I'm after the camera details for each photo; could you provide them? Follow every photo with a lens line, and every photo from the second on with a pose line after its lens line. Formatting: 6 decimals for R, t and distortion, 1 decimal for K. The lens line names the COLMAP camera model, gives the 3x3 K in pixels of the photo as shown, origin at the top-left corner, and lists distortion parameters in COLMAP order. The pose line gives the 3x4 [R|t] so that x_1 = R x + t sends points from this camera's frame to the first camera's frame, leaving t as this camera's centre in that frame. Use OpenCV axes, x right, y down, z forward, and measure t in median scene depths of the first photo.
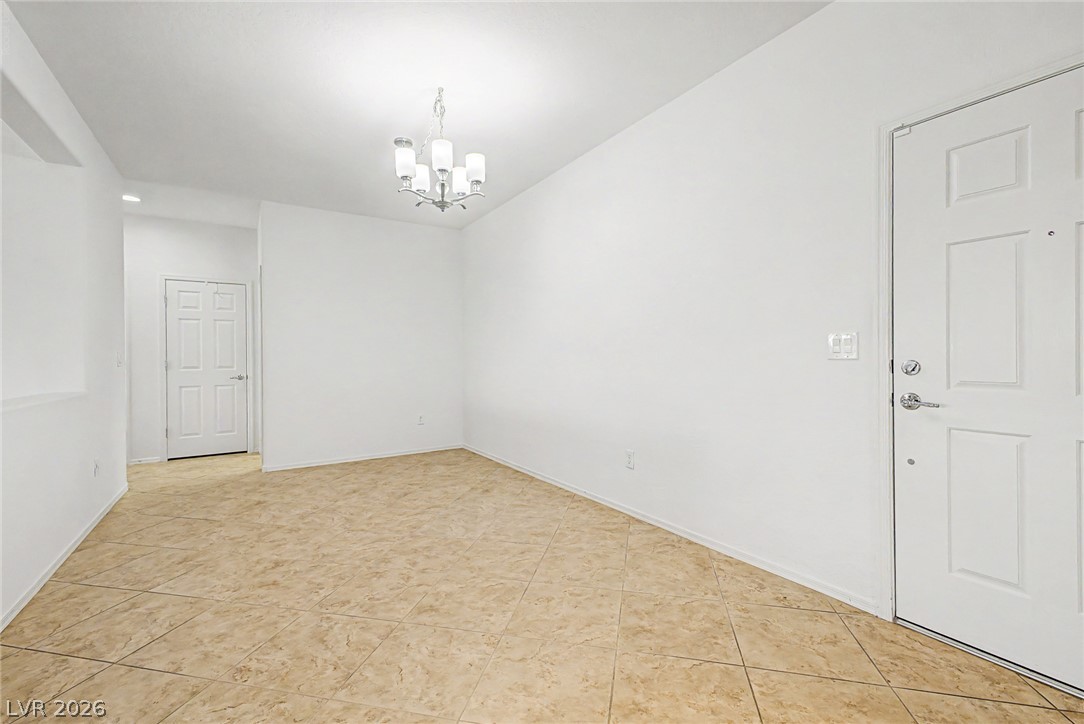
lens RADIAL K [[457.7, 0, 544.7], [0, 457.7, 356.4], [0, 0, 1]] dist [0.008141, -0.000989]
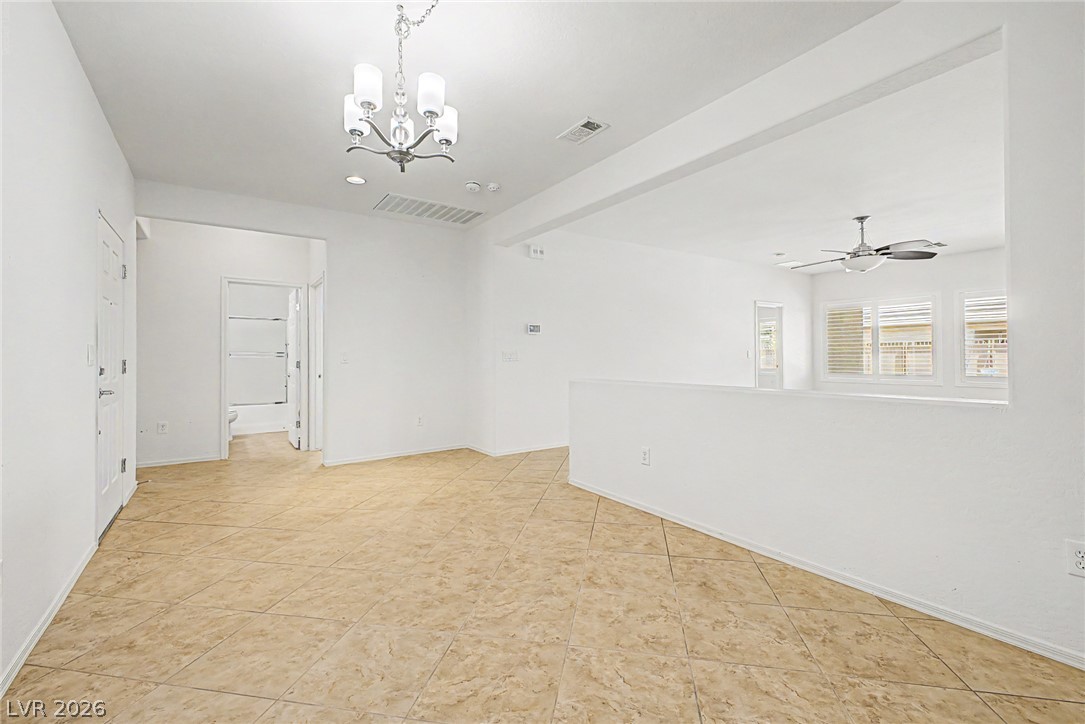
lens RADIAL K [[458.1, 0, 545.2], [0, 458.1, 356.4], [0, 0, 1]] dist [0.008141, -0.000989]
pose [[-0.999189, 0.016991, -0.036503, -0.461555], [0.017111, 0.999849, -0.002986, 0.005674], [0.036447, -0.003609, -0.999329, 1.900754]]
